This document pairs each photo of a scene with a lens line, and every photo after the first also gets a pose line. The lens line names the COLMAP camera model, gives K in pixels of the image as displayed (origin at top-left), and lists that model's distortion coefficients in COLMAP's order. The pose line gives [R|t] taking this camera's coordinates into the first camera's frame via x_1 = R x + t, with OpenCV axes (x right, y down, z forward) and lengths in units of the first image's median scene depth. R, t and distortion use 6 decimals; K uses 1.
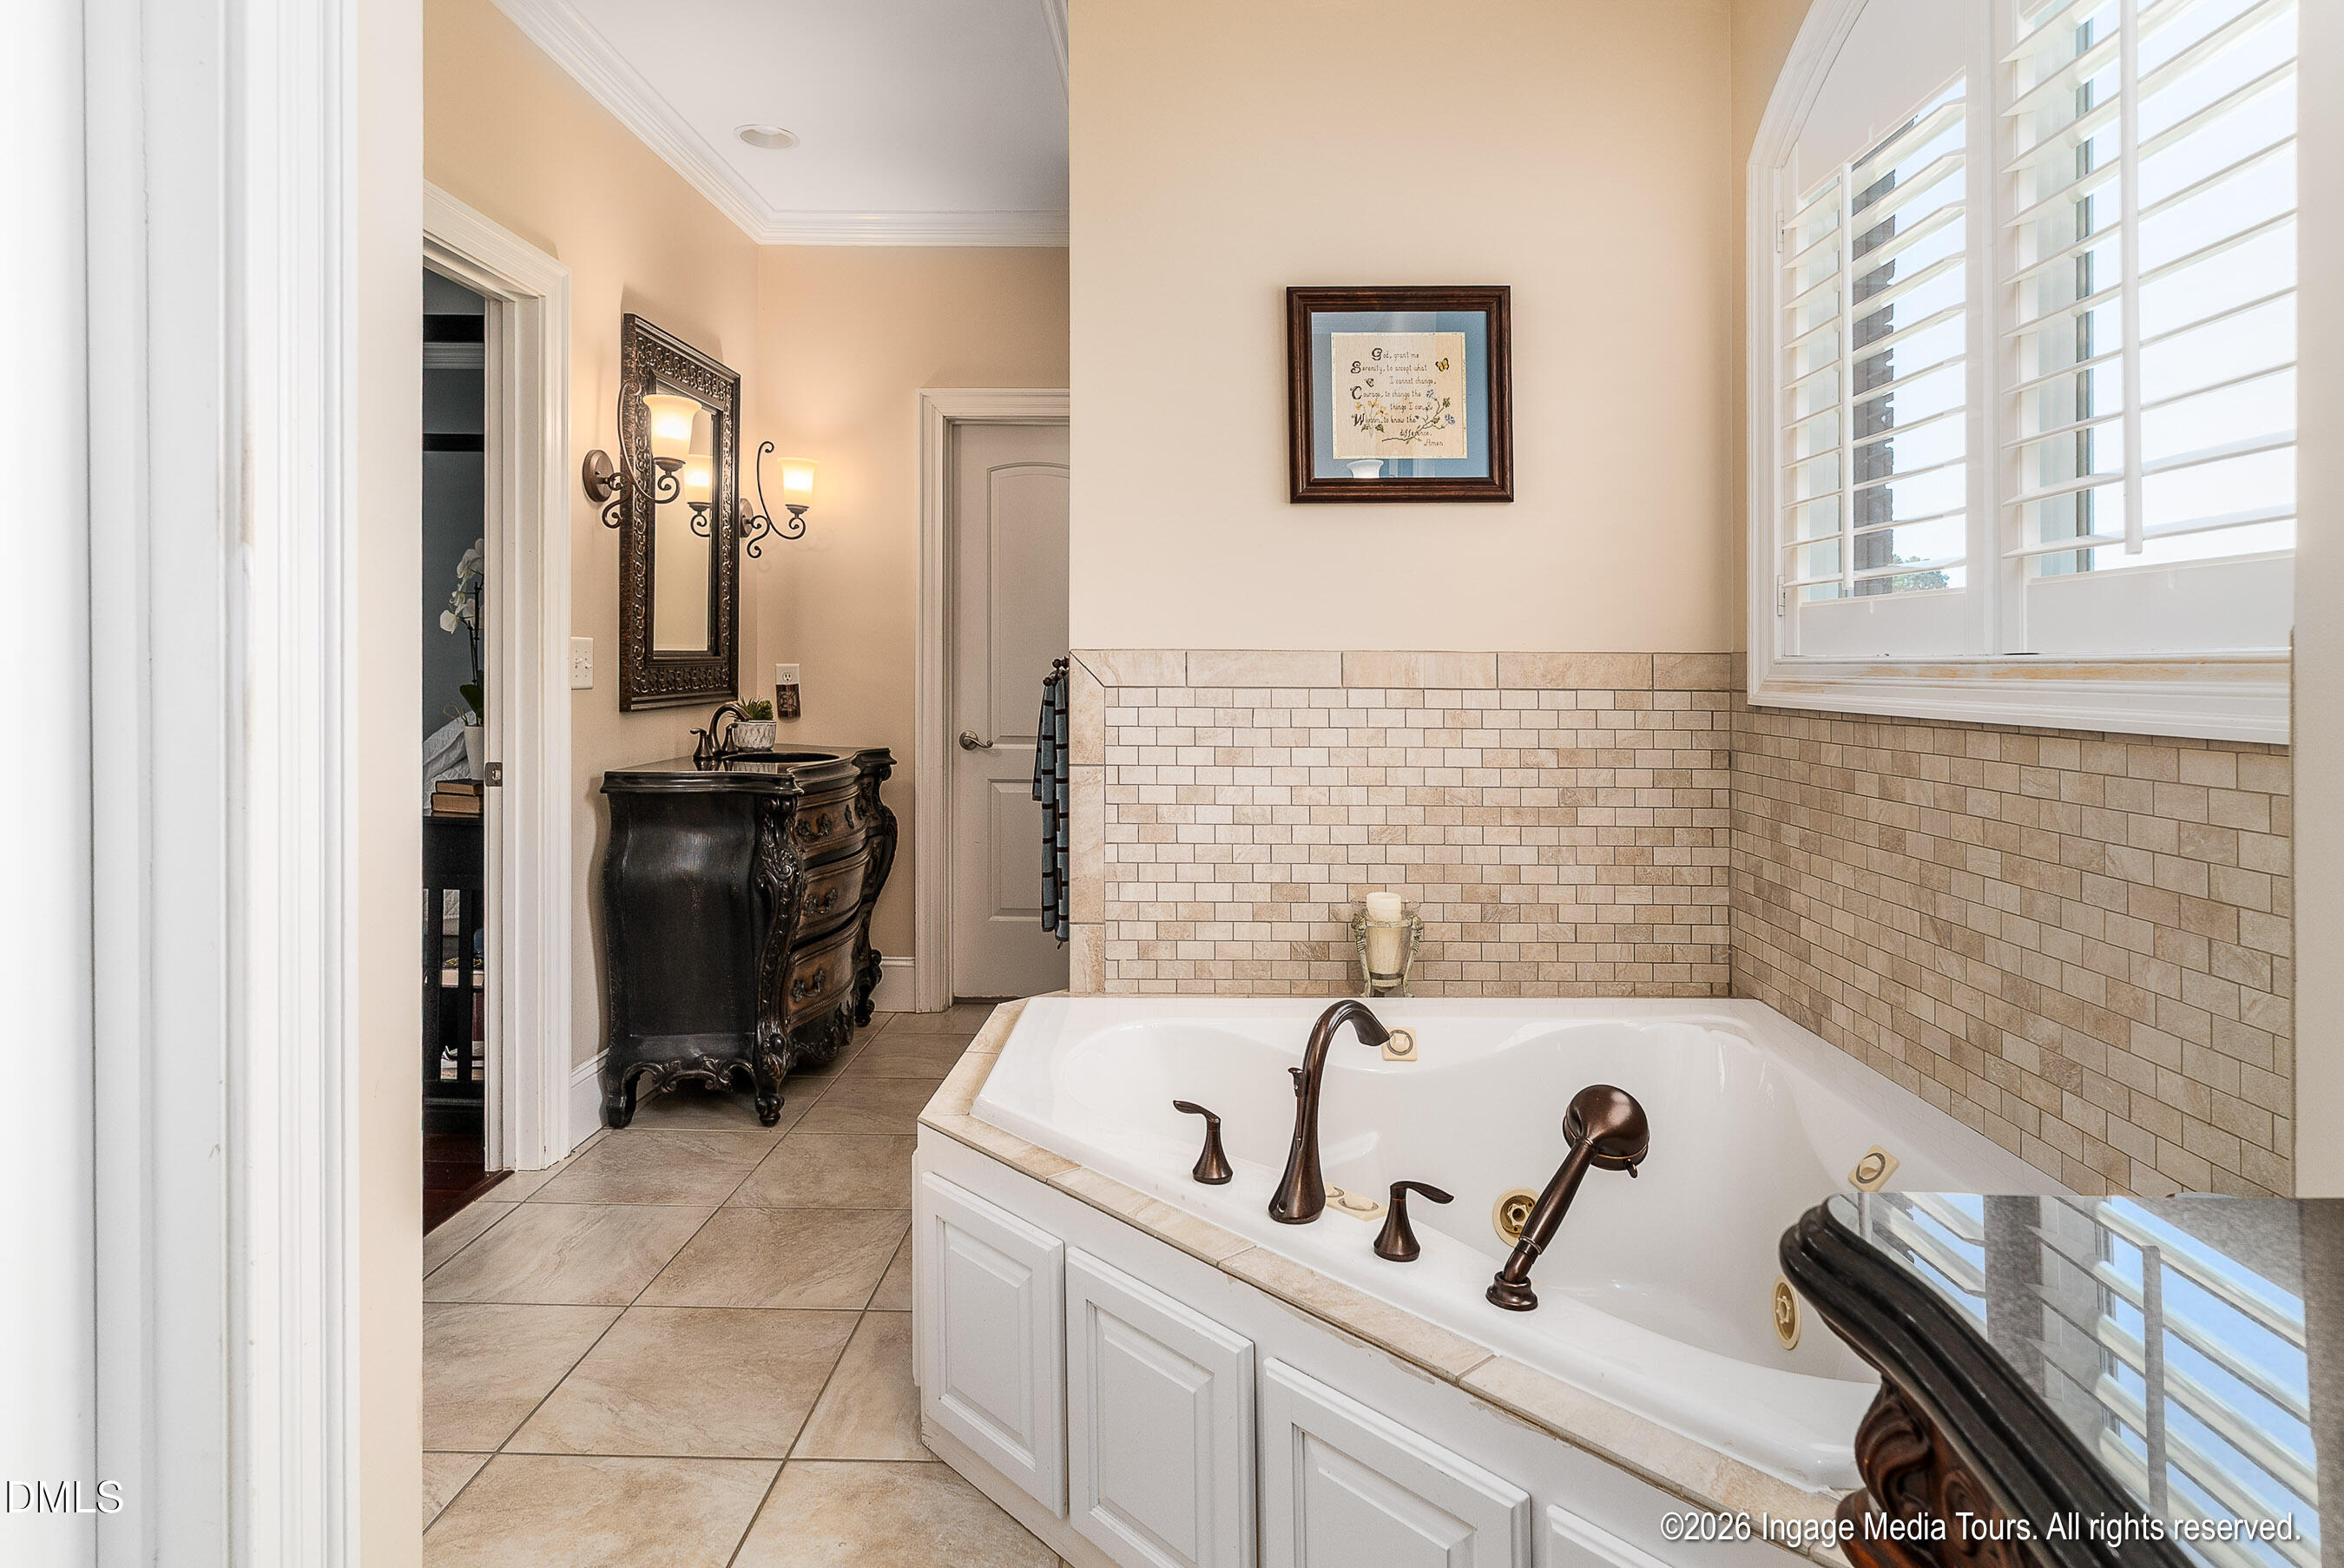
lens RADIAL K [[1256.9, 0, 1193.6], [0, 1256.9, 671.1], [0, 0, 1]] dist [-0.005754, -0.000005]
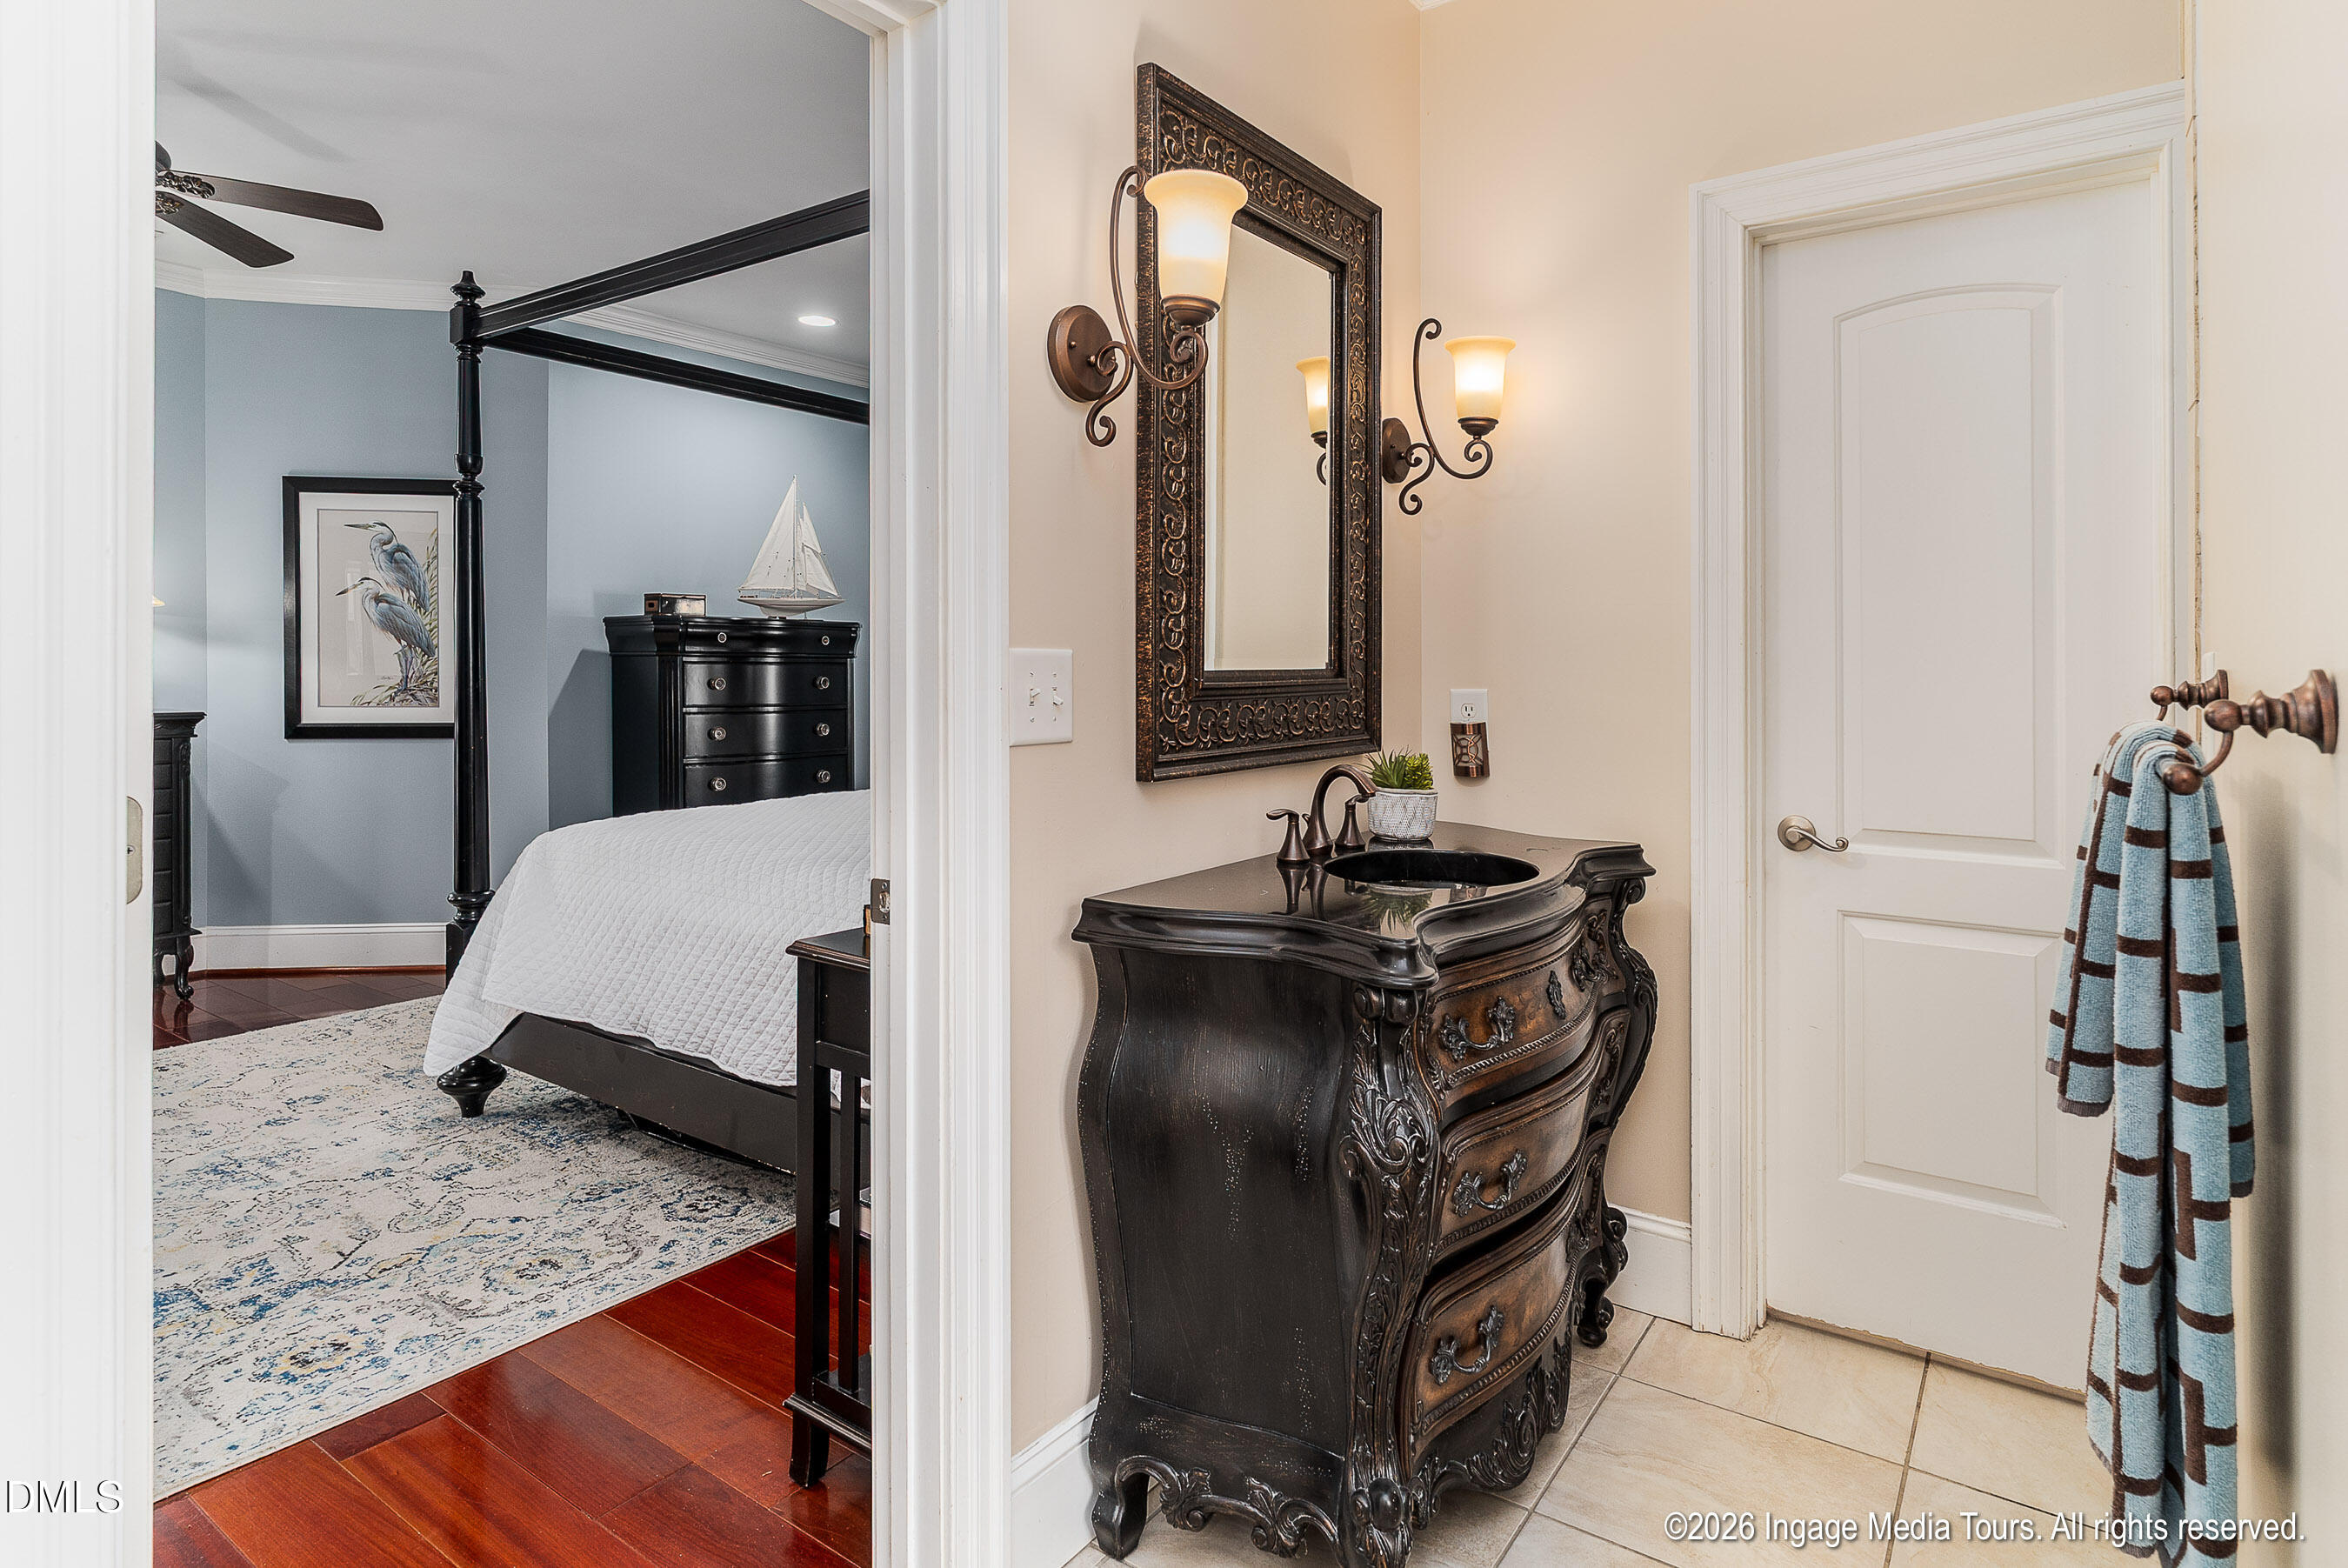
lens RADIAL K [[1259.0, 0, 1195.7], [0, 1259.0, 670.9], [0, 0, 1]] dist [-0.005754, -0.000005]
pose [[0.830098, -0.005297, -0.557593, -0.103421], [-0.000296, 0.999951, -0.009940, -0.009201], [0.557618, 0.008417, 0.830055, 0.462687]]
